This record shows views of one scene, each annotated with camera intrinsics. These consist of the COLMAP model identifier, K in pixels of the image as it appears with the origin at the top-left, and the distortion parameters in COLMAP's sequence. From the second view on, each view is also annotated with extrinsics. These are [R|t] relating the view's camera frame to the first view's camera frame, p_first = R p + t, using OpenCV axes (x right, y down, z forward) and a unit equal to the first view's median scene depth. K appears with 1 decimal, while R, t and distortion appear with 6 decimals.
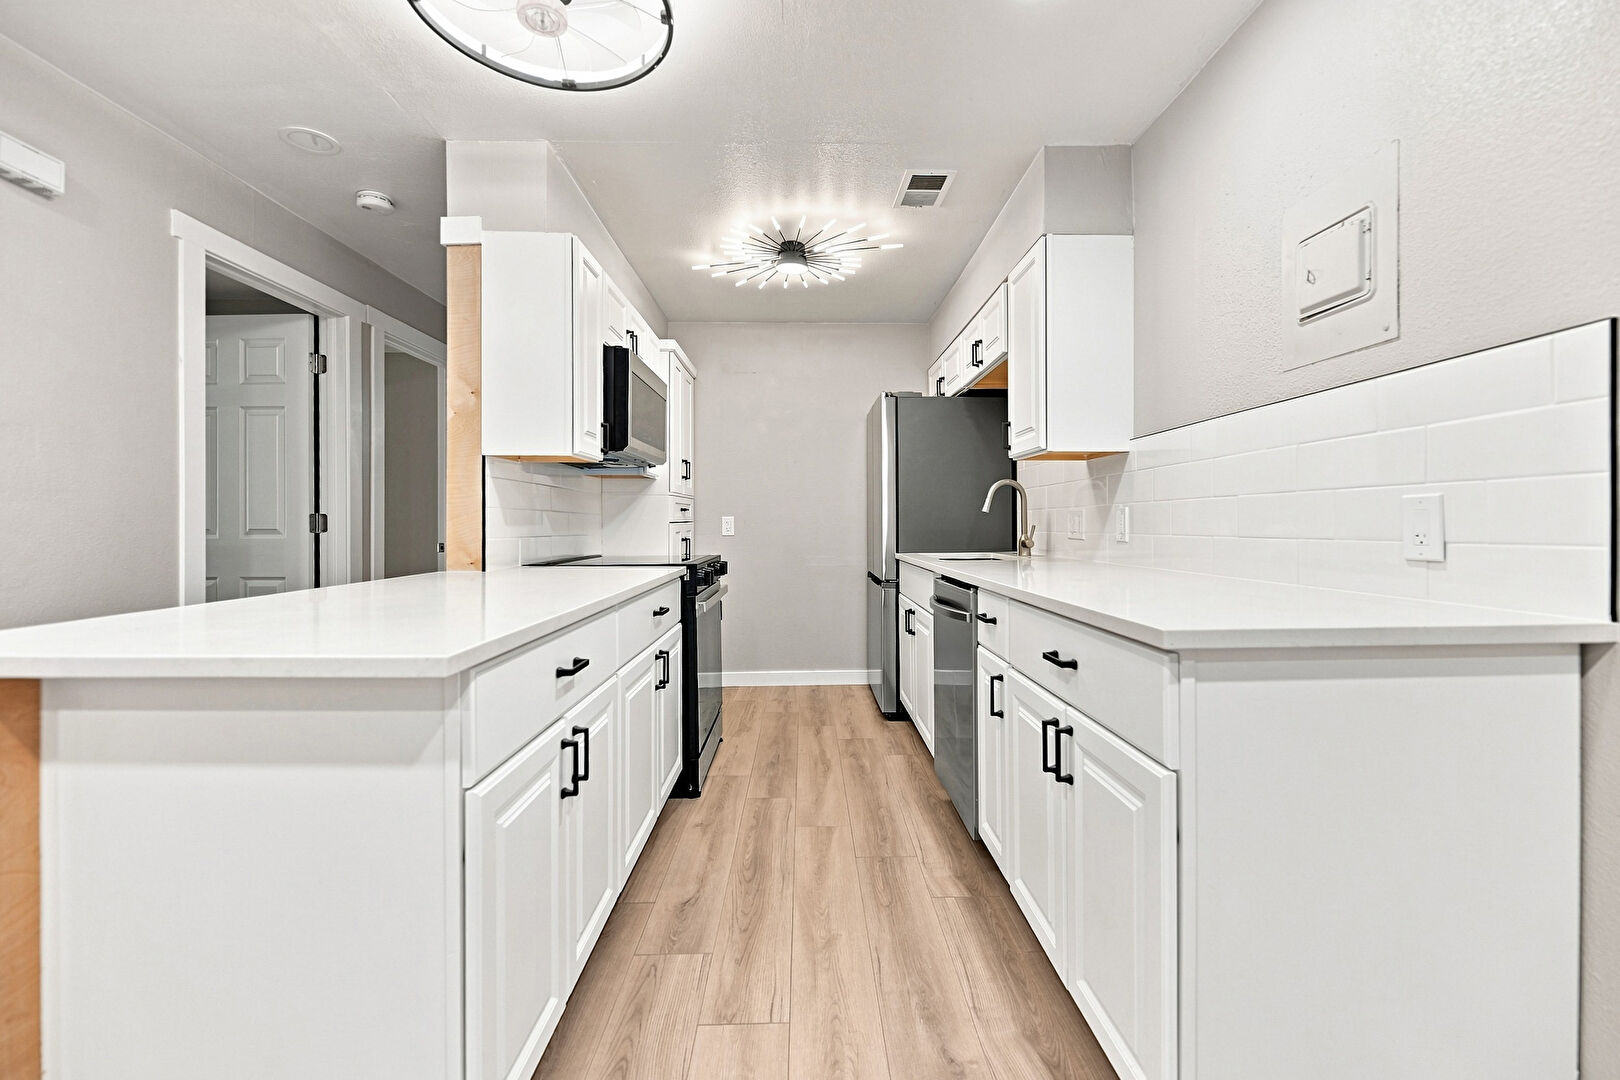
lens RADIAL K [[692.8, 0, 811.3], [0, 692.8, 519.5], [0, 0, 1]] dist [-0.011256, -0.000885]
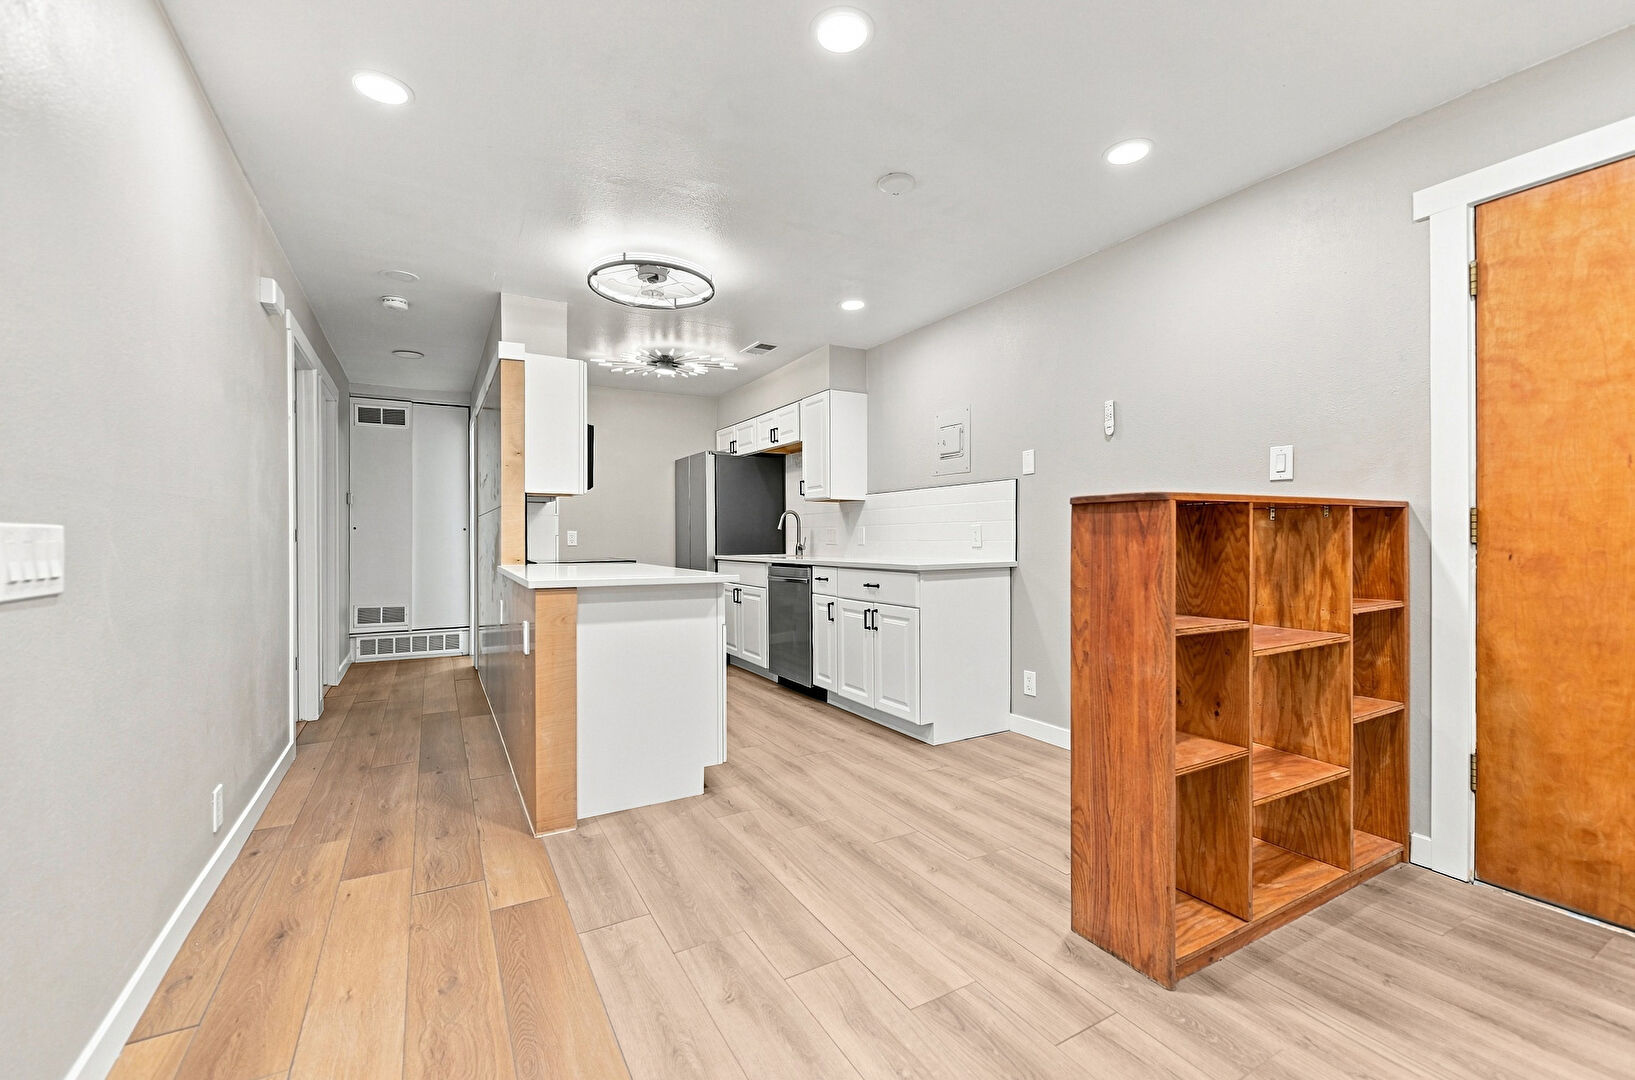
lens RADIAL K [[697.2, 0, 827.8], [0, 697.2, 537.2], [0, 0, 1]] dist [-0.000209, -0.000203]
pose [[0.873630, -0.000458, 0.486591, -0.715370], [-0.001011, 0.999996, 0.002757, 0.005298], [-0.486590, -0.002900, 0.873625, -0.831140]]
